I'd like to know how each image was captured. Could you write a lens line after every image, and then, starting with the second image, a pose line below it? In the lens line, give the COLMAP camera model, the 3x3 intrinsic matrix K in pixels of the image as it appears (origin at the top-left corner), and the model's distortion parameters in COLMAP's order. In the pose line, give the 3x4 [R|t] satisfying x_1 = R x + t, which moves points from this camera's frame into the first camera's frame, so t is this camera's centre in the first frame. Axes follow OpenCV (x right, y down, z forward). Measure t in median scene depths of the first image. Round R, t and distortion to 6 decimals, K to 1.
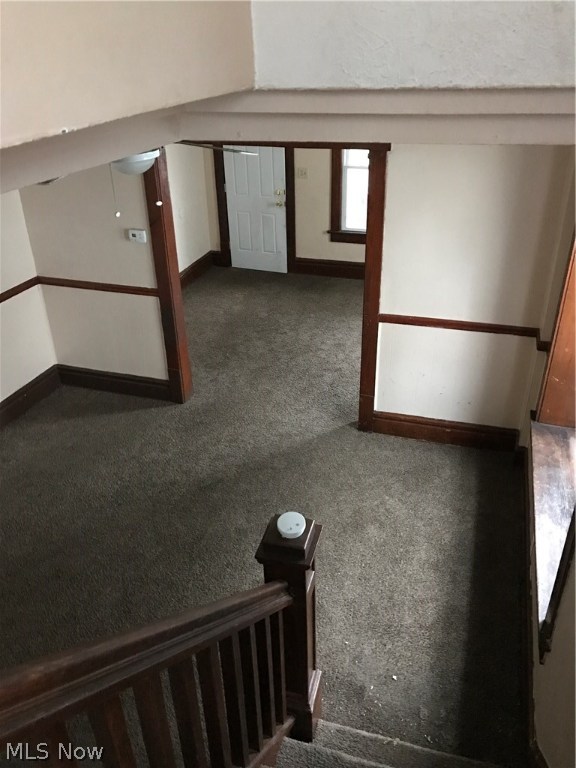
lens RADIAL K [[617.5, 0, 299.6], [0, 617.5, 381.6], [0, 0, 1]] dist [0.045556, -0.048523]
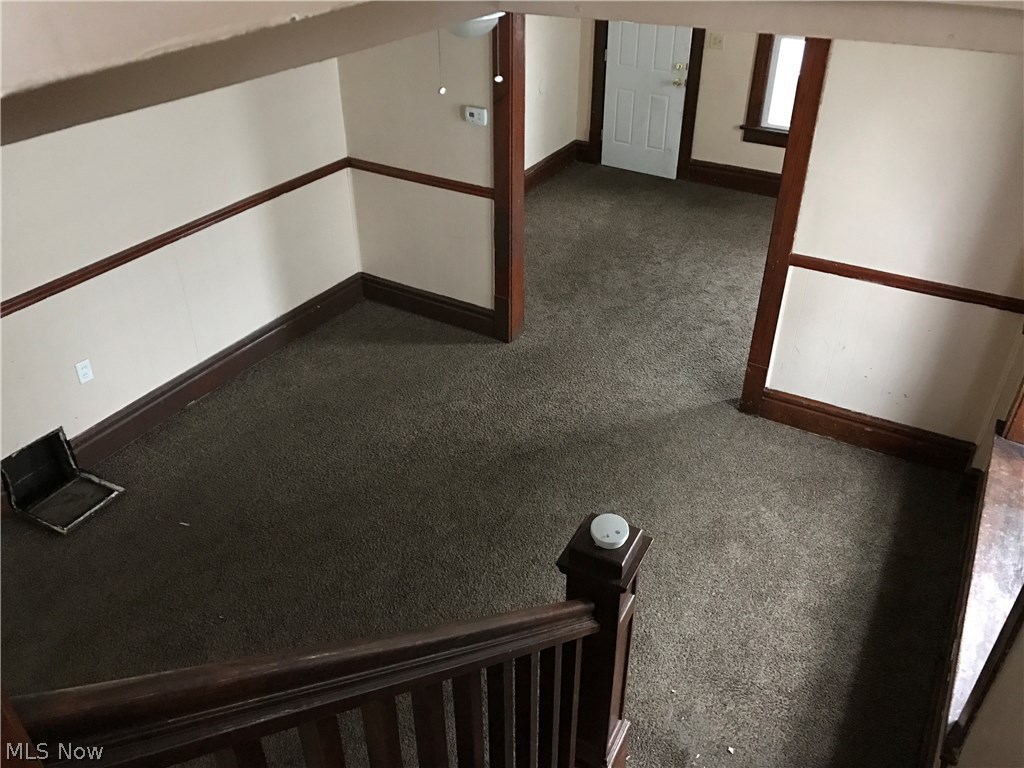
lens RADIAL K [[823.3, 0, 519.5], [0, 823.3, 376.4], [0, 0, 1]] dist [0.045556, -0.048523]
pose [[0.973791, 0.136586, -0.181868, 0.016842], [-0.123071, 0.988863, 0.083683, -0.011190], [0.191273, -0.059107, 0.979756, 0.004332]]
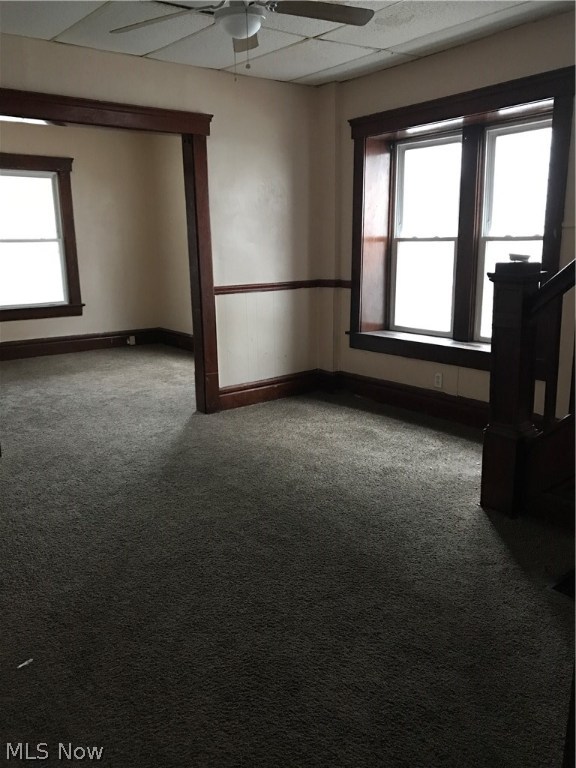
lens RADIAL K [[617.5, 0, 285.5], [0, 617.5, 381.4], [0, 0, 1]] dist [0.045556, -0.048523]
pose [[0.578045, -0.172919, 0.797473, -0.655675], [0.400249, 0.911734, -0.092425, 0.182326], [-0.711101, 0.372614, 0.596233, 0.300273]]
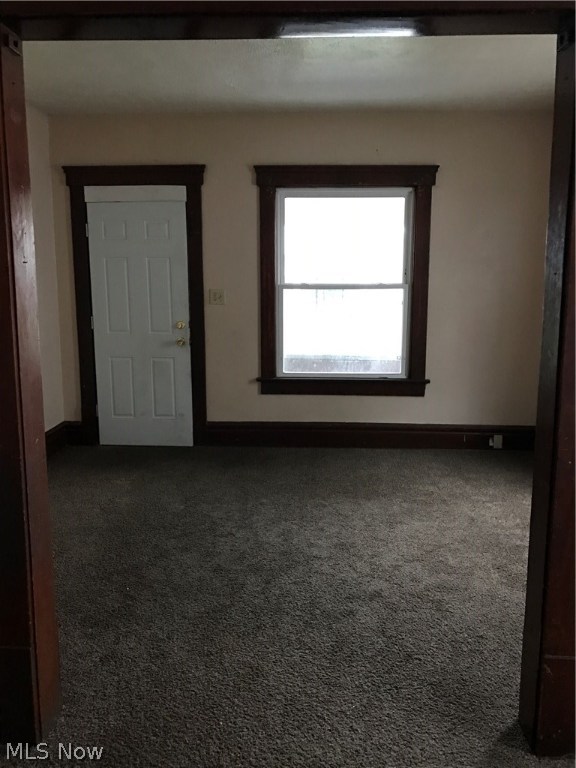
lens RADIAL K [[617.5, 0, 289.6], [0, 617.5, 381.5], [0, 0, 1]] dist [0.045556, -0.048523]
pose [[0.964905, -0.024622, 0.261442, -0.153181], [0.112890, 0.937796, -0.328321, -0.029990], [-0.237095, 0.346313, 0.907664, 0.636978]]
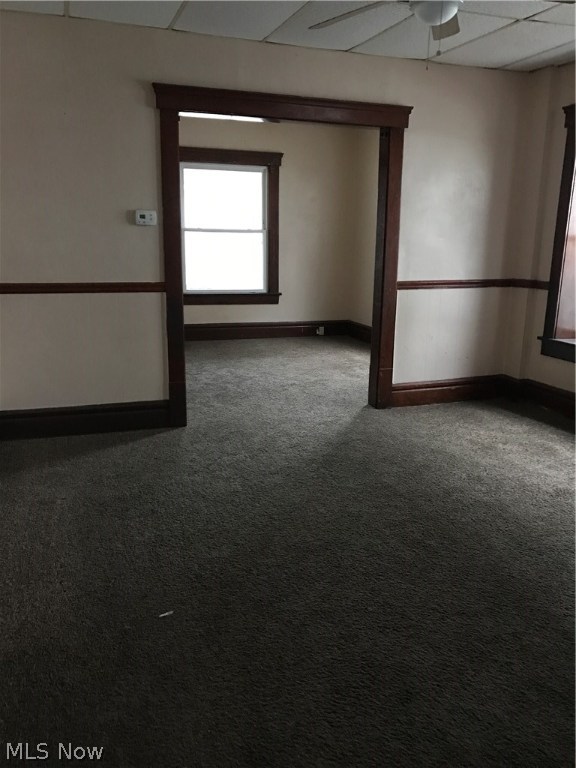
lens RADIAL K [[617.5, 0, 296.0], [0, 617.5, 381.1], [0, 0, 1]] dist [0.045556, -0.048523]
pose [[0.800595, -0.109119, 0.589186, -0.626734], [0.266060, 0.945769, -0.186367, 0.196113], [-0.536898, 0.305964, 0.786210, 0.279662]]
